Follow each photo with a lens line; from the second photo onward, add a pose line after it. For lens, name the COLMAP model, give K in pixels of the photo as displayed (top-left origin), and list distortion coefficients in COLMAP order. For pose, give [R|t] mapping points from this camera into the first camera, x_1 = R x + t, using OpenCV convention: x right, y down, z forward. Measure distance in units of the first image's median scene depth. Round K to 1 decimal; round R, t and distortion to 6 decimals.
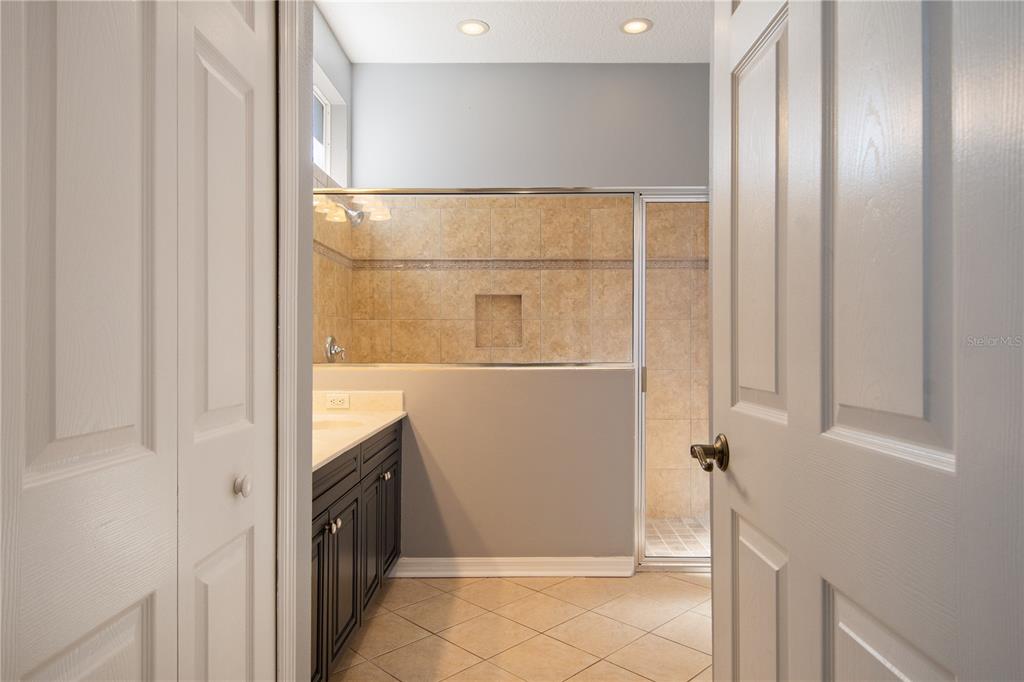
lens RADIAL K [[633.1, 0, 515.3], [0, 633.1, 345.2], [0, 0, 1]] dist [0.006357, -0.000366]
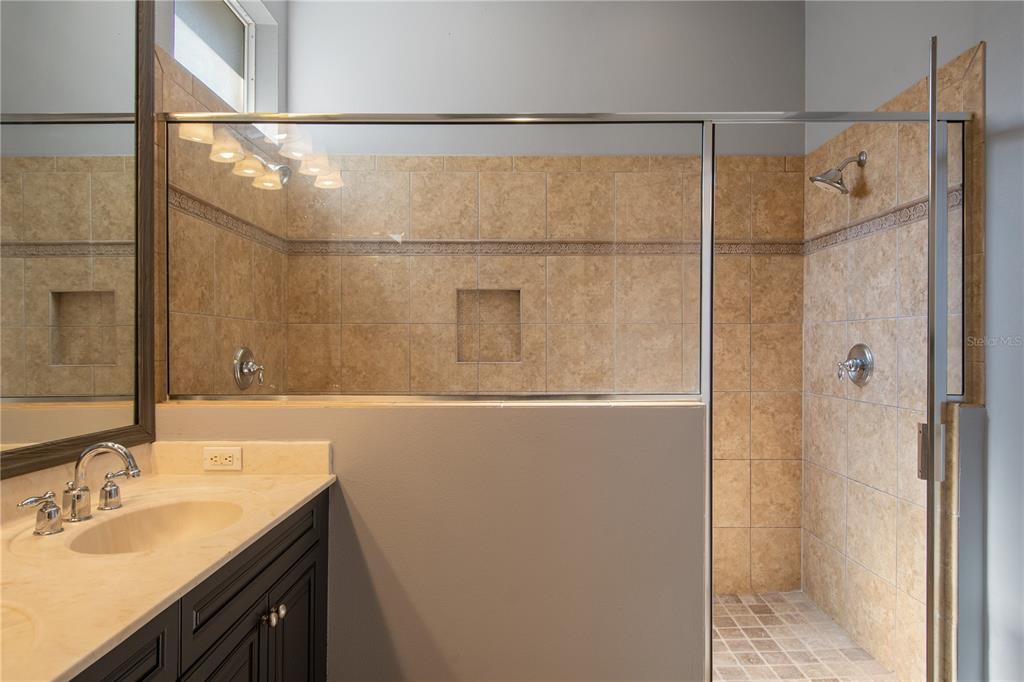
lens RADIAL K [[612.3, 0, 515.4], [0, 612.3, 343.7], [0, 0, 1]] dist [0.011727, -0.003325]
pose [[0.999945, 0.001039, 0.010476, -0.003000], [-0.001010, 0.999996, -0.002761, -0.015233], [-0.010479, 0.002751, 0.999941, 0.294007]]
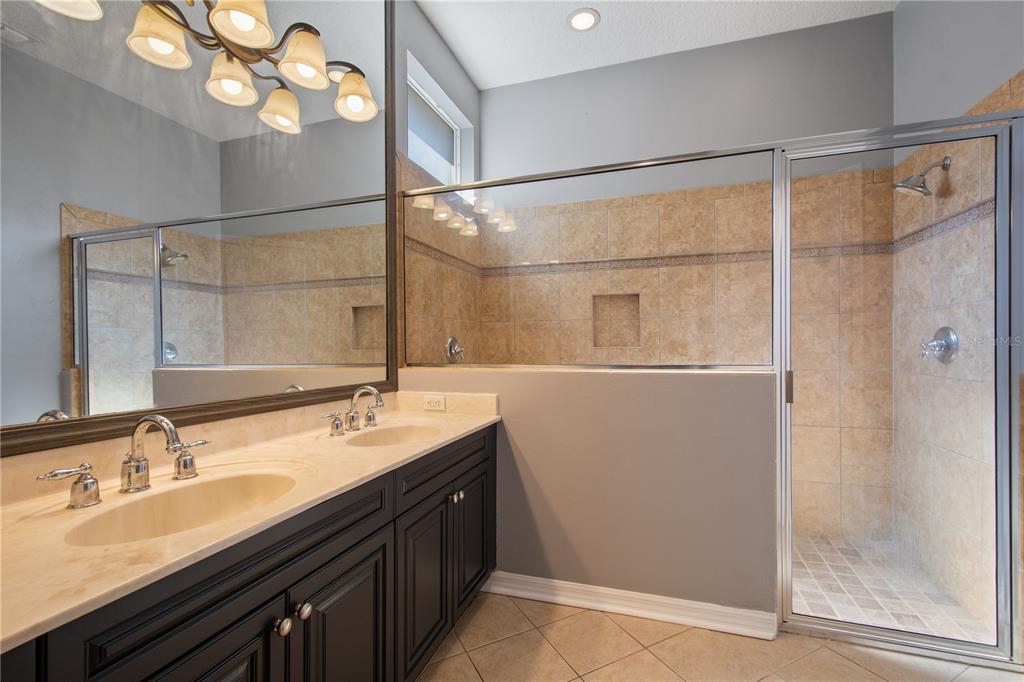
lens RADIAL K [[445.1, 0, 517.6], [0, 445.1, 344.8], [0, 0, 1]] dist [0.009318, -0.002645]
pose [[0.954423, -0.006110, -0.298395, 0.035767], [0.006280, 0.999980, -0.000389, -0.000024], [0.298391, -0.001503, 0.954442, 0.277259]]
